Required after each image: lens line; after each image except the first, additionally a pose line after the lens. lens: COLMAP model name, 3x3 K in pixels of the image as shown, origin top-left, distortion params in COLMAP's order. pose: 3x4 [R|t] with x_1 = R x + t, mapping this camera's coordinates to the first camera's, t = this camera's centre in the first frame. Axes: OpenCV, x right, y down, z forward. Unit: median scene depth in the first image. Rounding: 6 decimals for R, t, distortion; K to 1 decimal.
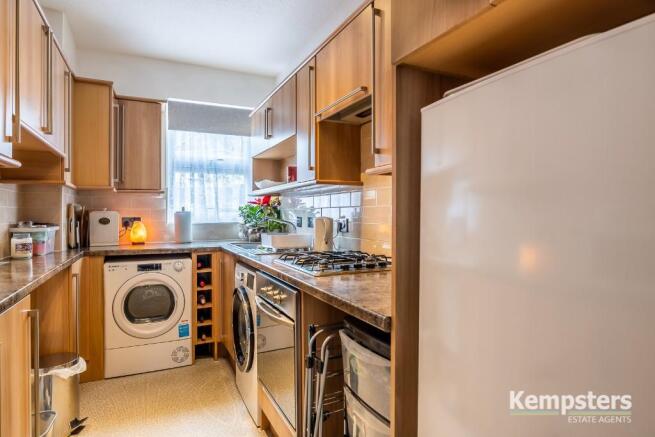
lens RADIAL K [[383.0, 0, 331.4], [0, 383.0, 214.6], [0, 0, 1]] dist [-0.007097, 0.001510]
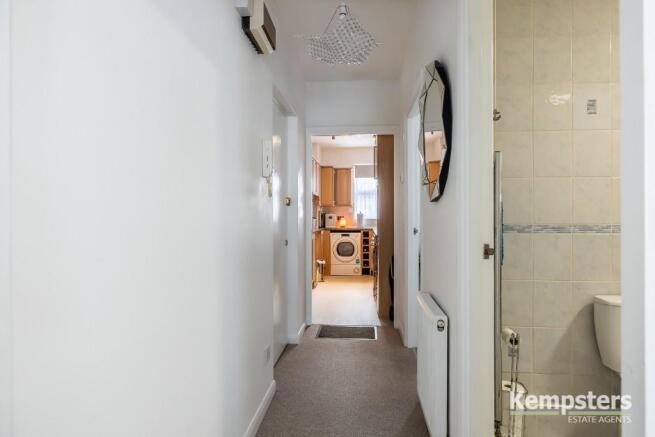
lens RADIAL K [[394.2, 0, 328.6], [0, 394.2, 217.7], [0, 0, 1]] dist [-0.008029, 0.002541]
pose [[0.849924, 0.004137, -0.526889, 0.856122], [-0.001021, 0.999980, 0.006206, 0.002307], [0.526904, -0.004737, 0.849912, -1.364288]]
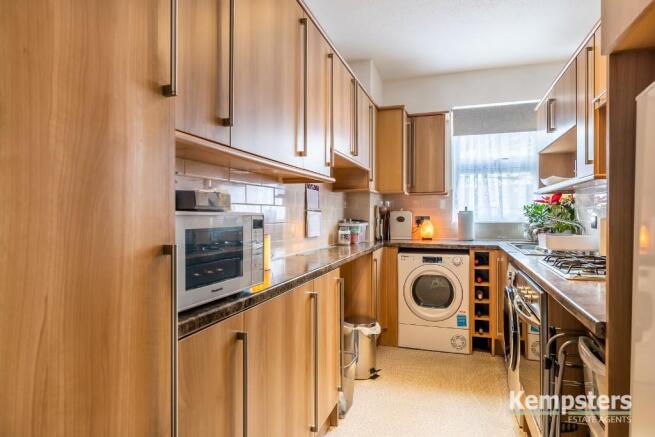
lens RADIAL K [[394.2, 0, 329.5], [0, 394.2, 214.9], [0, 0, 1]] dist [-0.008029, 0.002541]
pose [[0.714442, 0.002091, -0.699691, 0.134236], [-0.000304, 0.999996, 0.002679, 0.000140], [0.699694, -0.001701, 0.714440, -0.063376]]
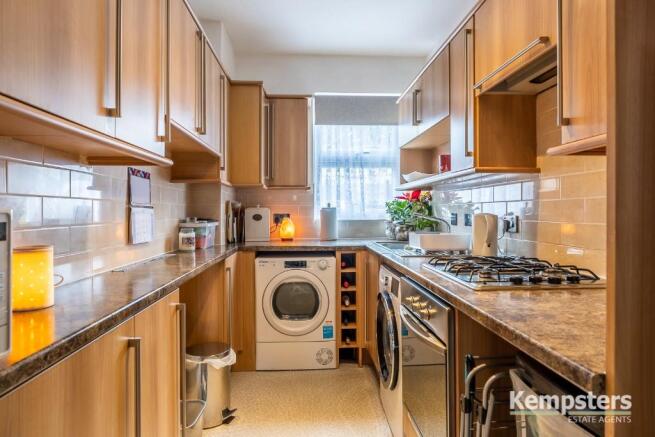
lens RADIAL K [[394.2, 0, 326.2], [0, 394.2, 210.9], [0, 0, 1]] dist [-0.008029, 0.002541]
pose [[0.920853, -0.001700, -0.389906, -0.004541], [0.001487, 0.999999, -0.000848, 0.000798], [0.389907, 0.000201, 0.920854, 0.093214]]
